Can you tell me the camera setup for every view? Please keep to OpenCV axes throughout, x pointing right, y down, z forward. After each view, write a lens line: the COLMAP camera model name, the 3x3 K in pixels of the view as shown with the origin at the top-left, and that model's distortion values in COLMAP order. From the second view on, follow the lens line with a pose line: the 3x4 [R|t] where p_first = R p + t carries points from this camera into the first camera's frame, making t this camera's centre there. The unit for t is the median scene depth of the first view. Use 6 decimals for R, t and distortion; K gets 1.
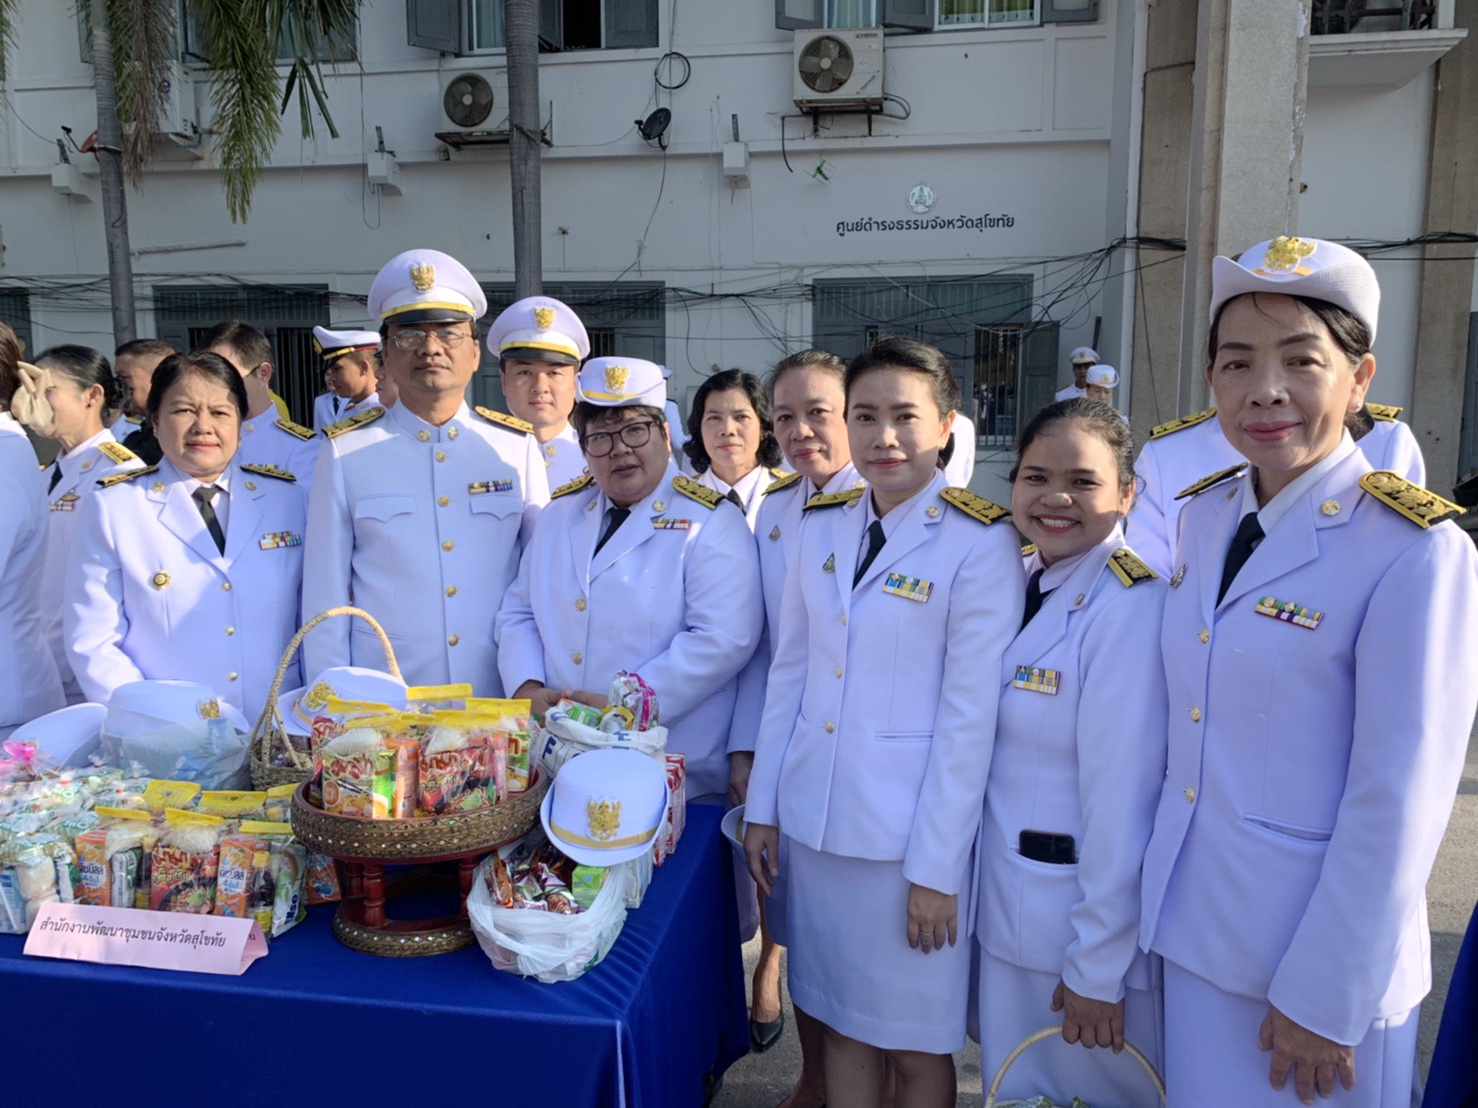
lens RADIAL K [[1130.2, 0, 739.0], [0, 1130.2, 554.0], [0, 0, 1]] dist [0.001036, 0.003384]
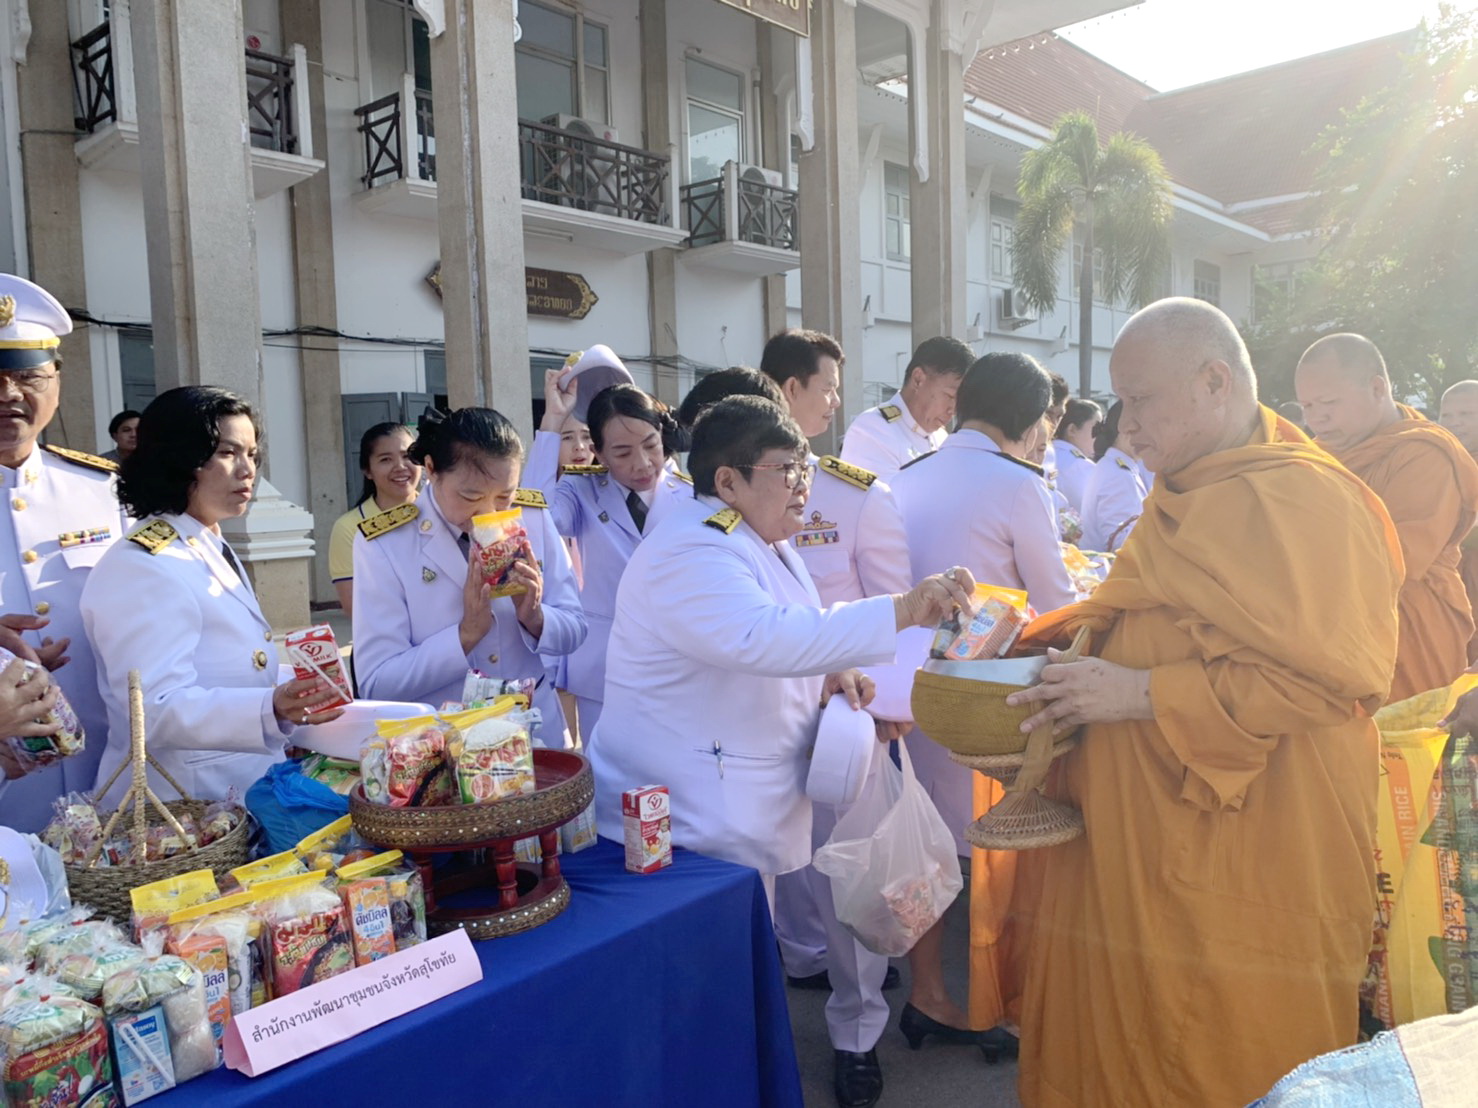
lens RADIAL K [[1130.2, 0, 739.0], [0, 1130.2, 554.0], [0, 0, 1]] dist [0.001036, 0.003384]
pose [[0.523205, -0.085197, 0.847937, -0.224418], [0.146688, 0.989143, 0.008873, 0.005616], [-0.839487, 0.119740, 0.530022, 0.047923]]
